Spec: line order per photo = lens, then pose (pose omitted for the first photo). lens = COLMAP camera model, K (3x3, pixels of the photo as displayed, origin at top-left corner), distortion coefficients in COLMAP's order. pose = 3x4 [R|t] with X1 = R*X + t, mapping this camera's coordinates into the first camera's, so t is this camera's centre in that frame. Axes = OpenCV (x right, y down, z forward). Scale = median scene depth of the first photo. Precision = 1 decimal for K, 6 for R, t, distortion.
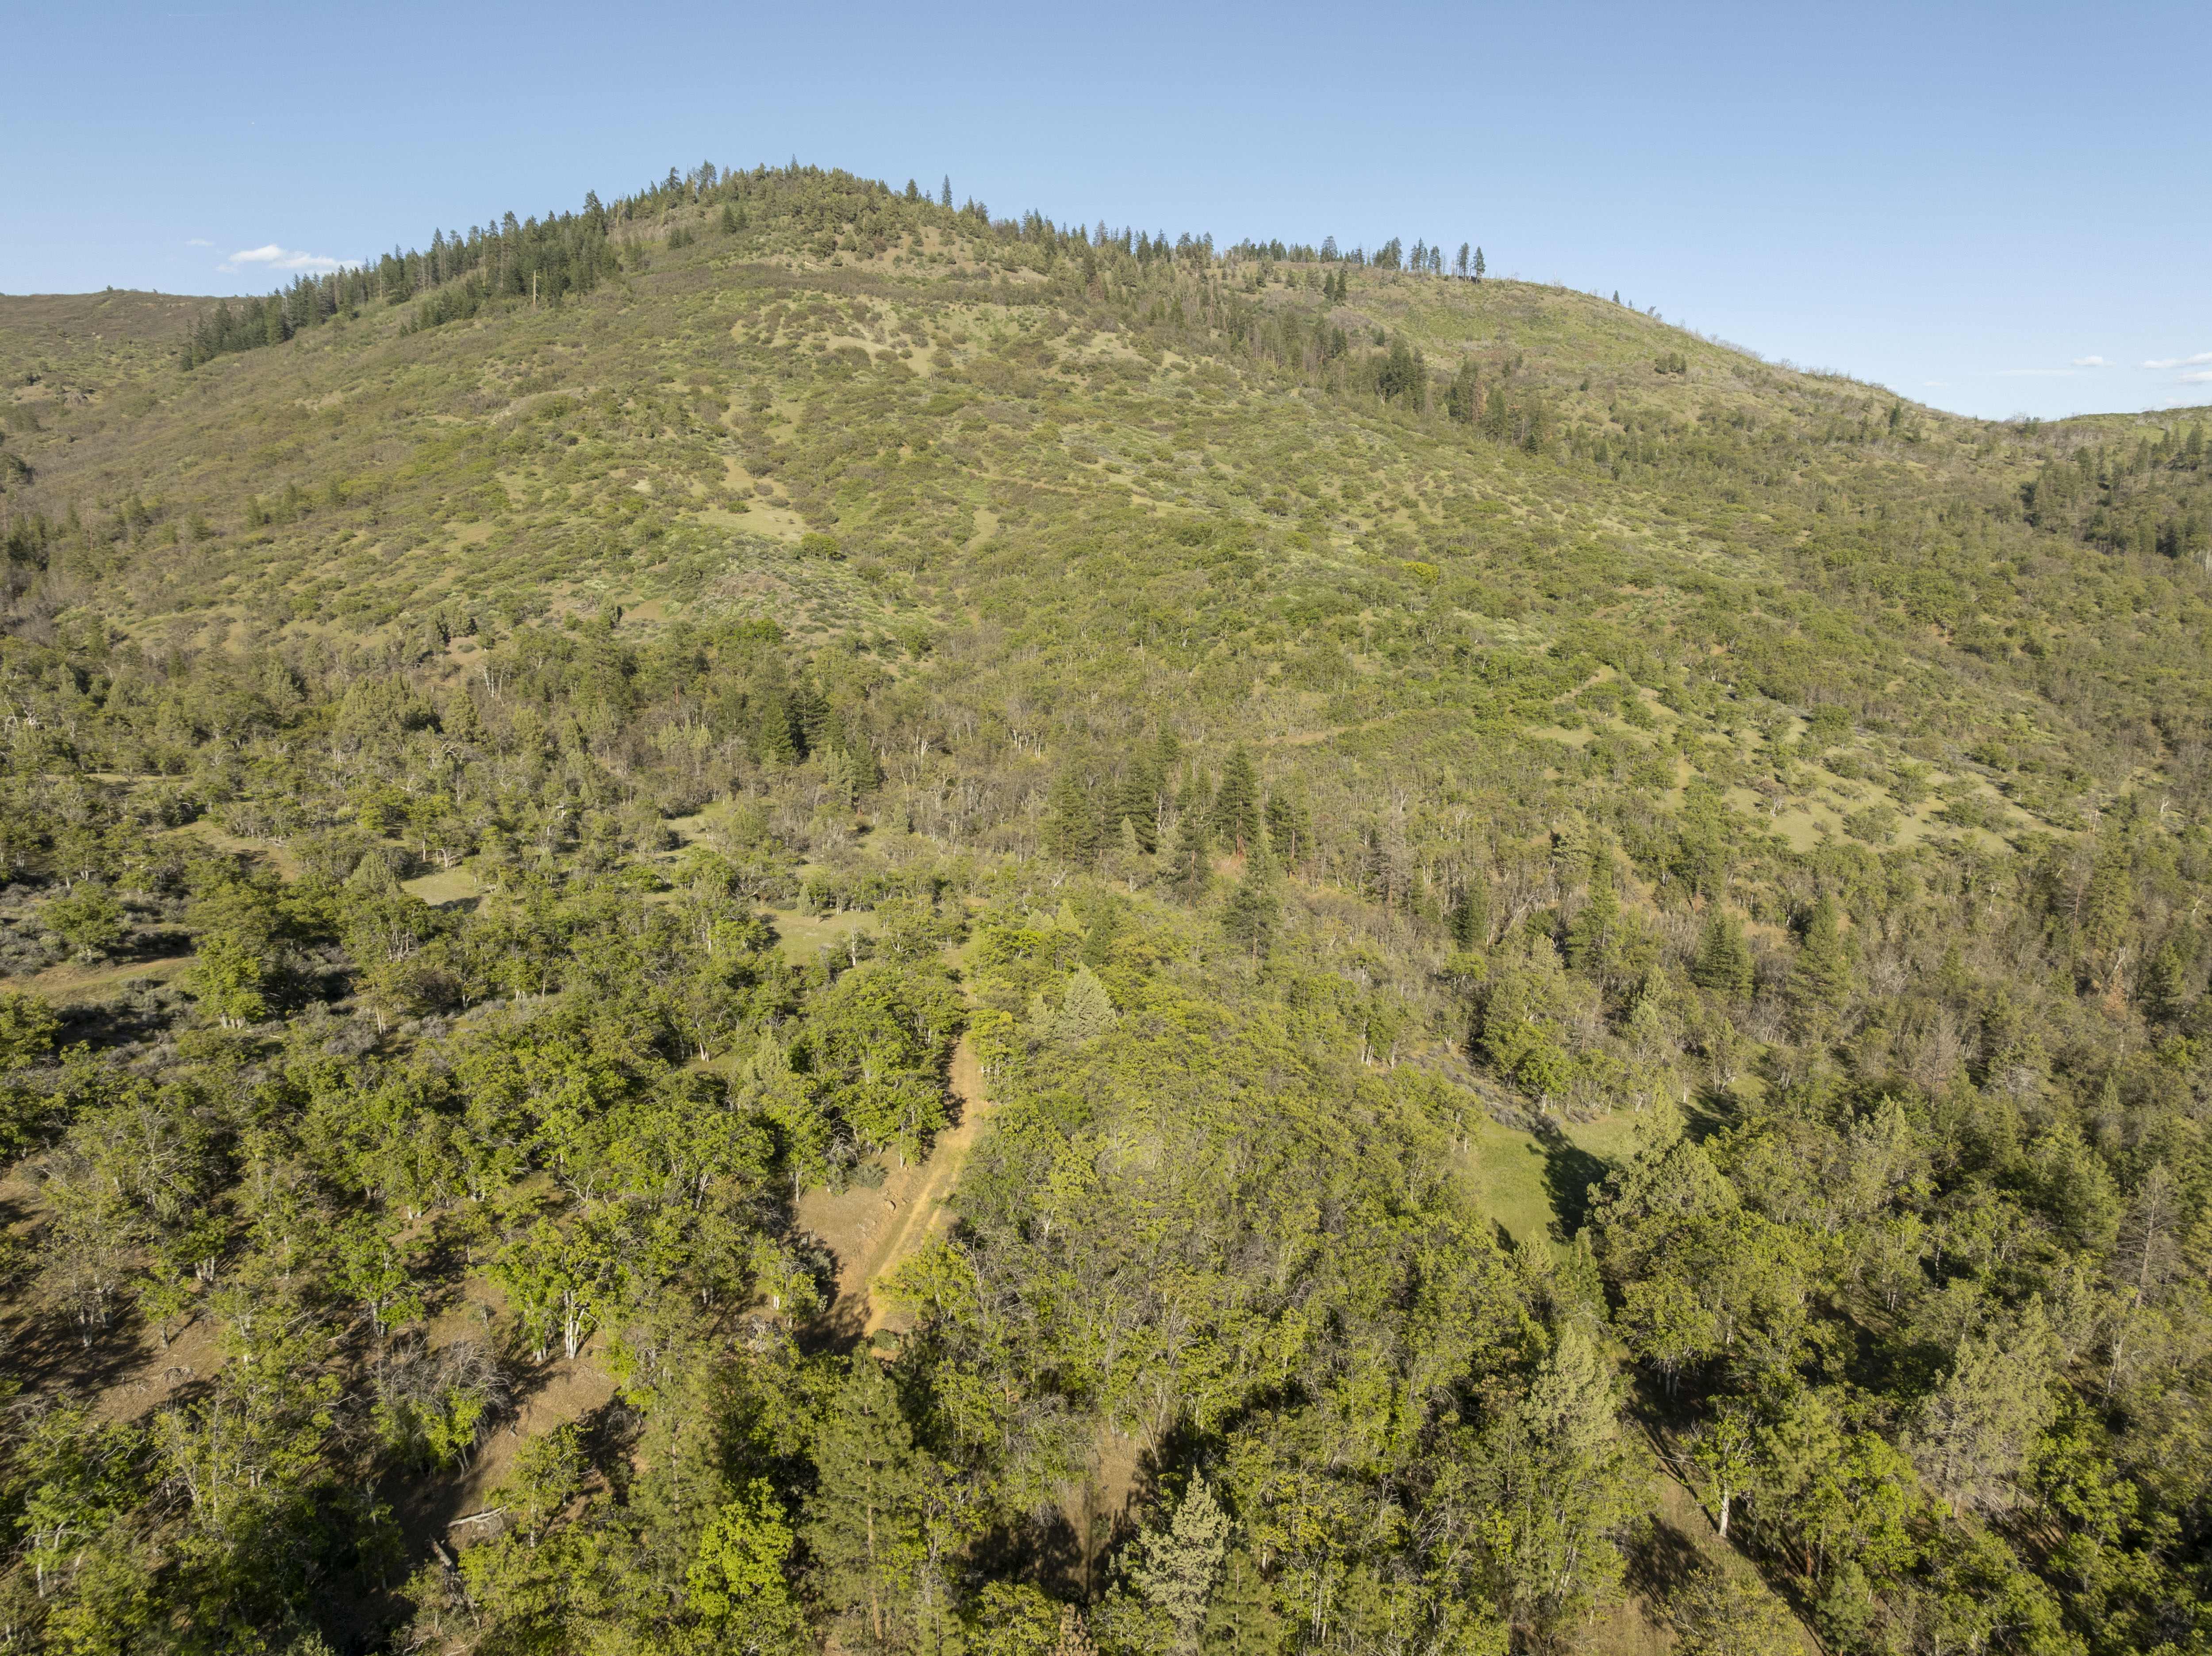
lens RADIAL K [[1573.5, 0, 1106.0], [0, 1573.5, 828.0], [0, 0, 1]] dist [-0.011791, -0.011090]
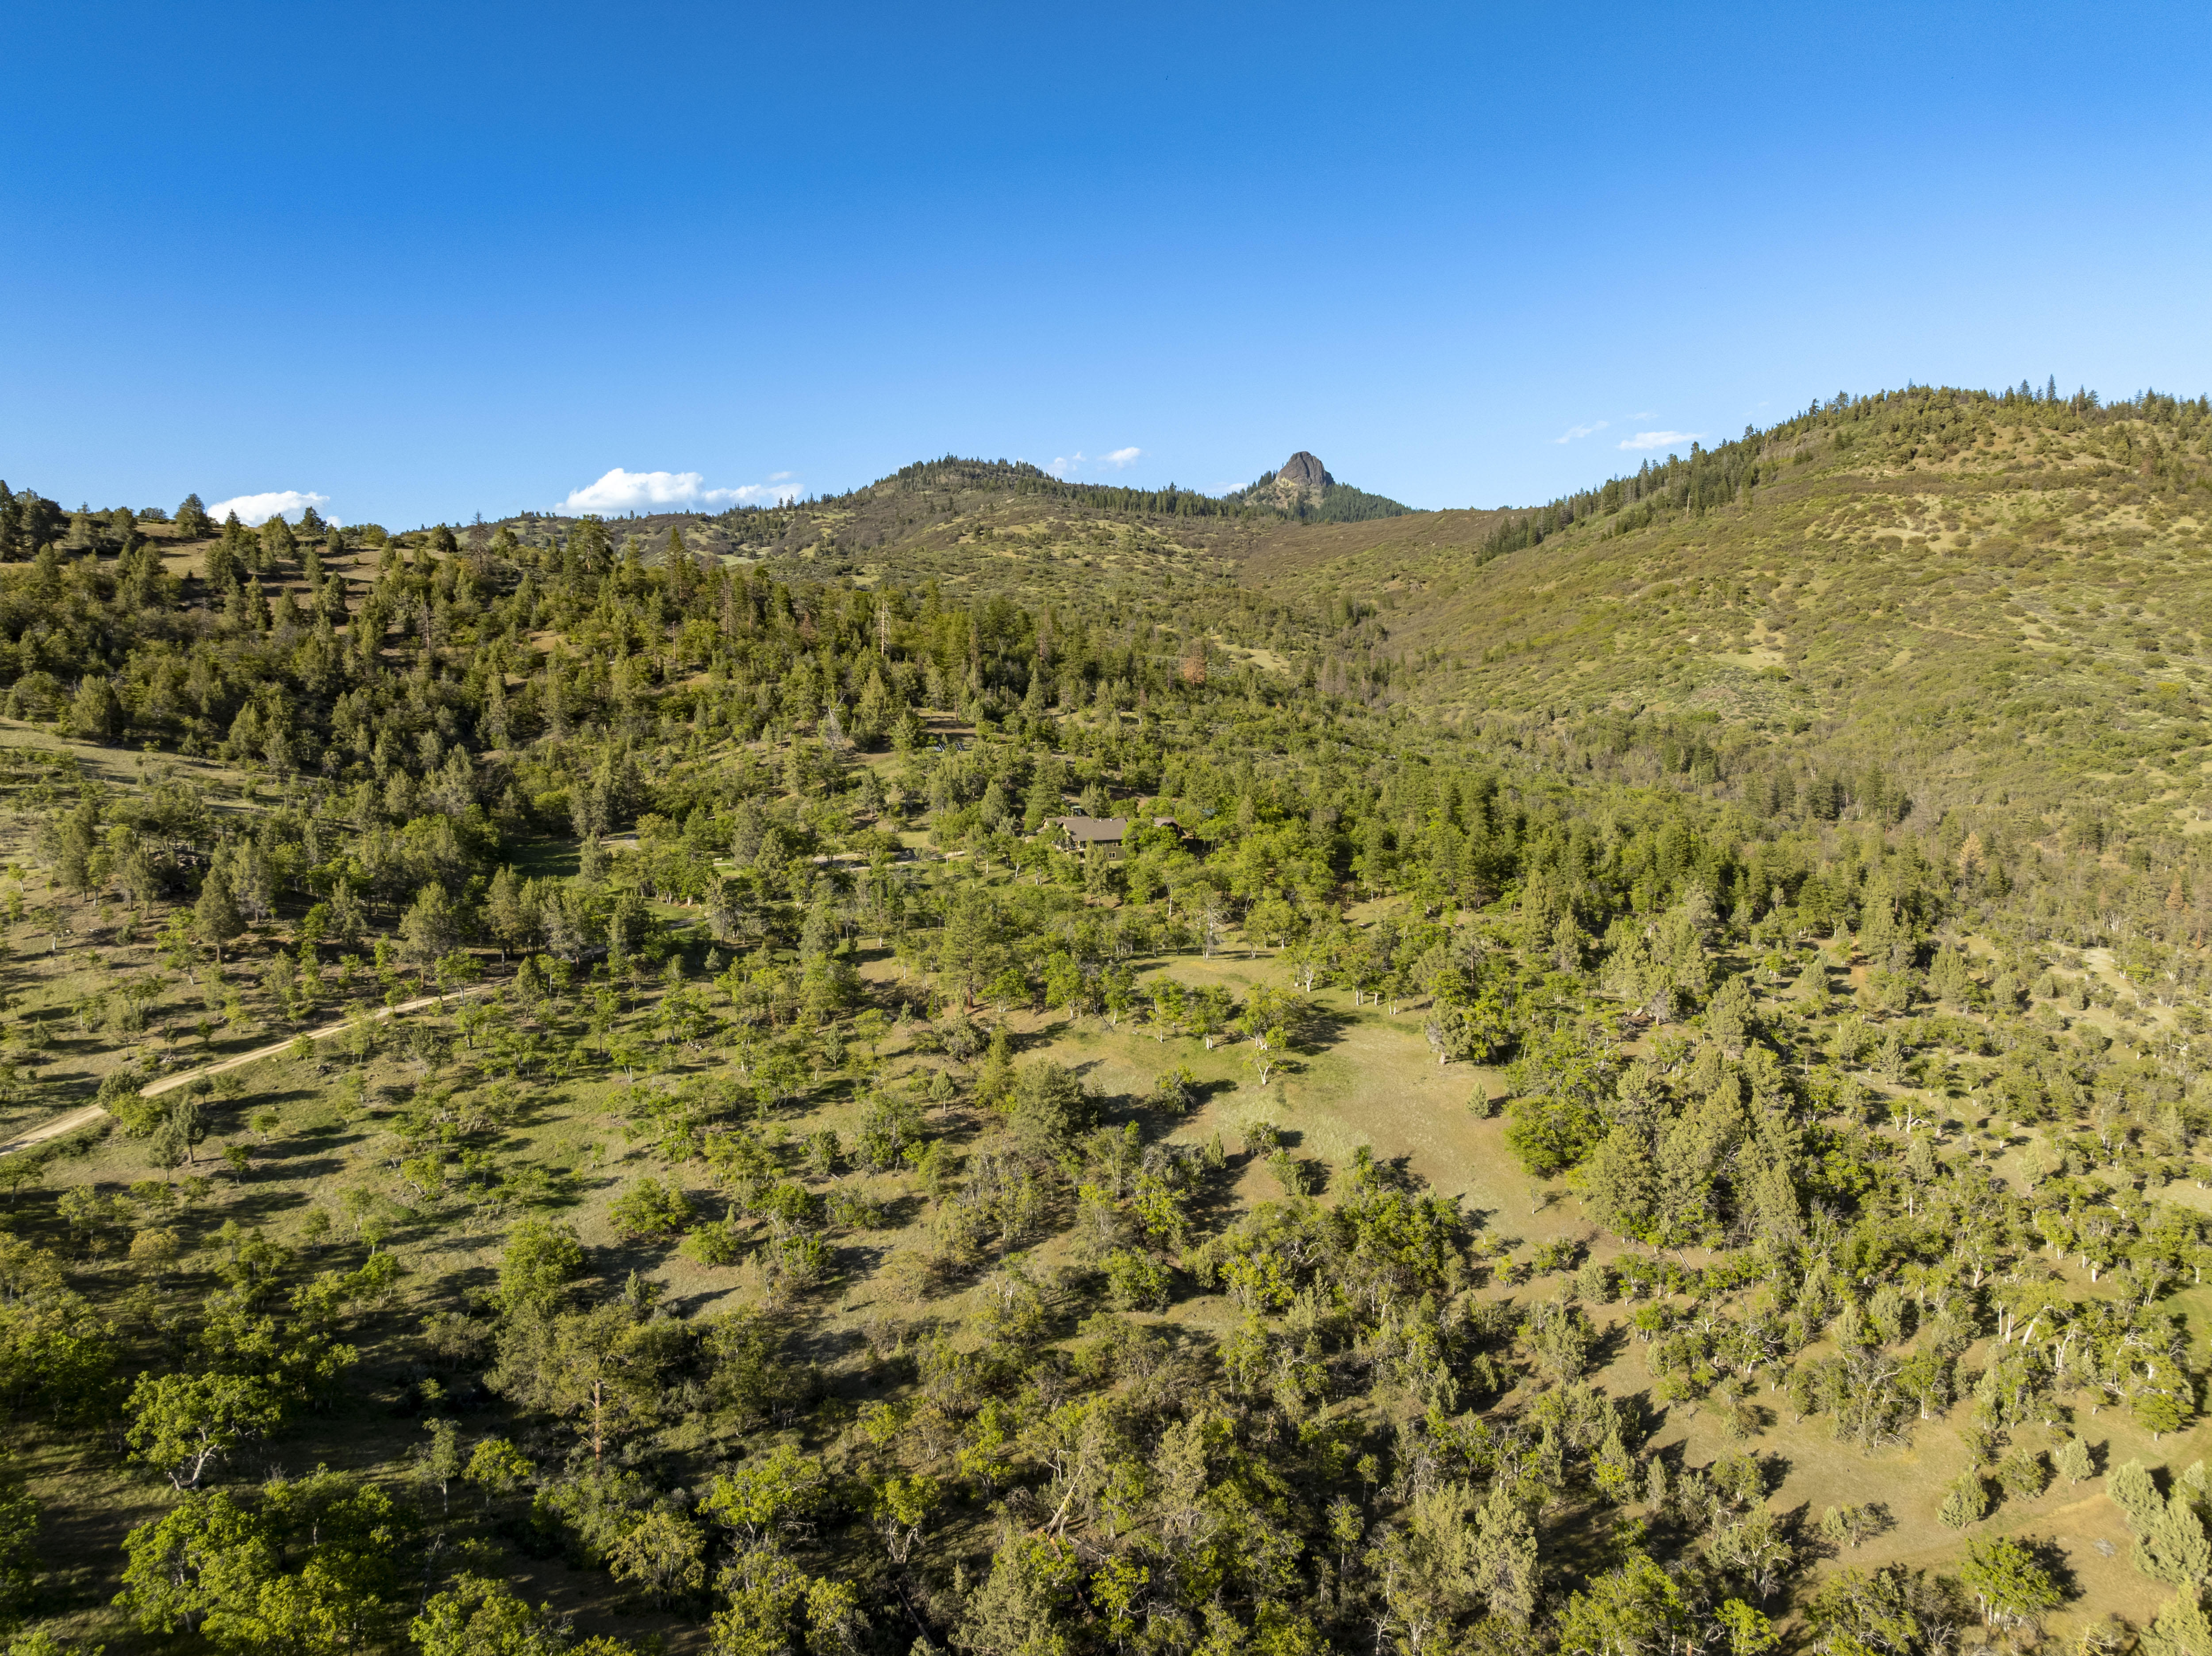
lens RADIAL K [[1579.5, 0, 1103.5], [0, 1579.5, 685.5], [0, 0, 1]] dist [-0.020598, -0.004640]
pose [[0.716229, 0.002497, -0.697861, 0.285622], [-0.124254, 0.984472, -0.124001, 0.079197], [0.686715, 0.175525, 0.705418, -0.409130]]
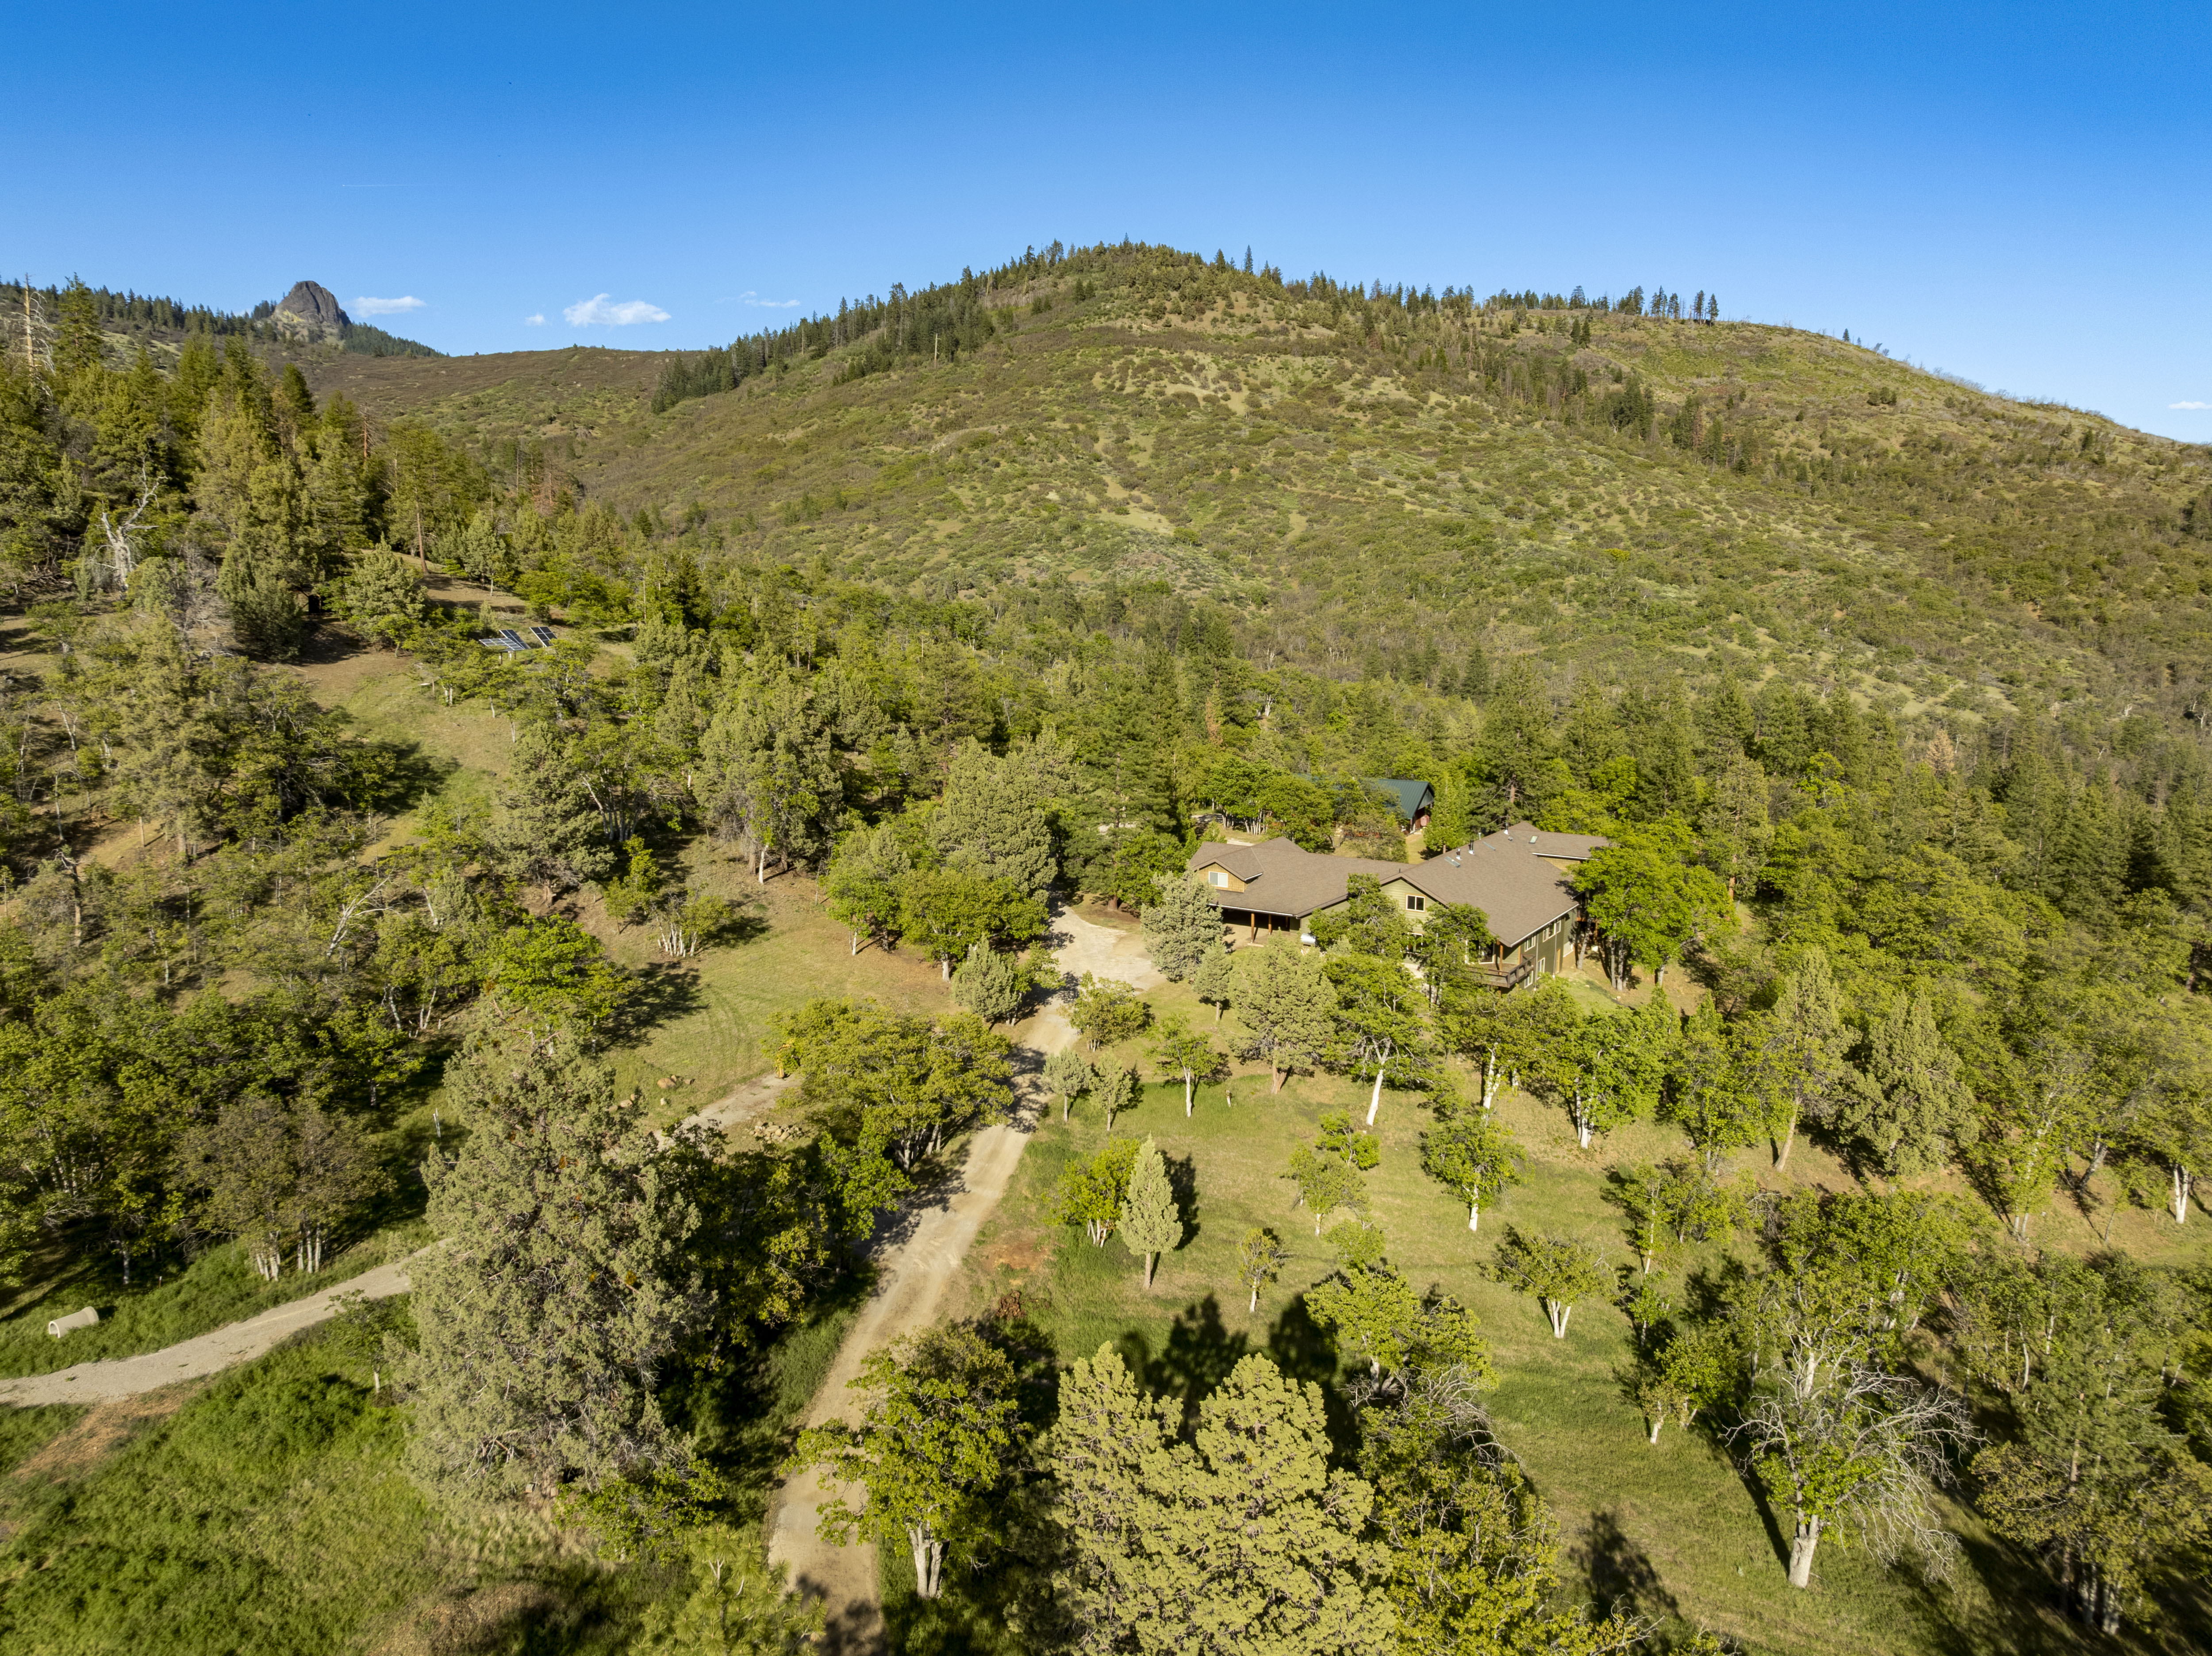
lens RADIAL K [[1552.1, 0, 1106.0], [0, 1552.1, 828.0], [0, 0, 1]] dist [-0.013351, -0.004561]
pose [[0.987467, 0.032631, -0.154416, -0.015430], [-0.034717, 0.999338, -0.010836, 0.062144], [0.153960, 0.016061, 0.987947, -0.241032]]
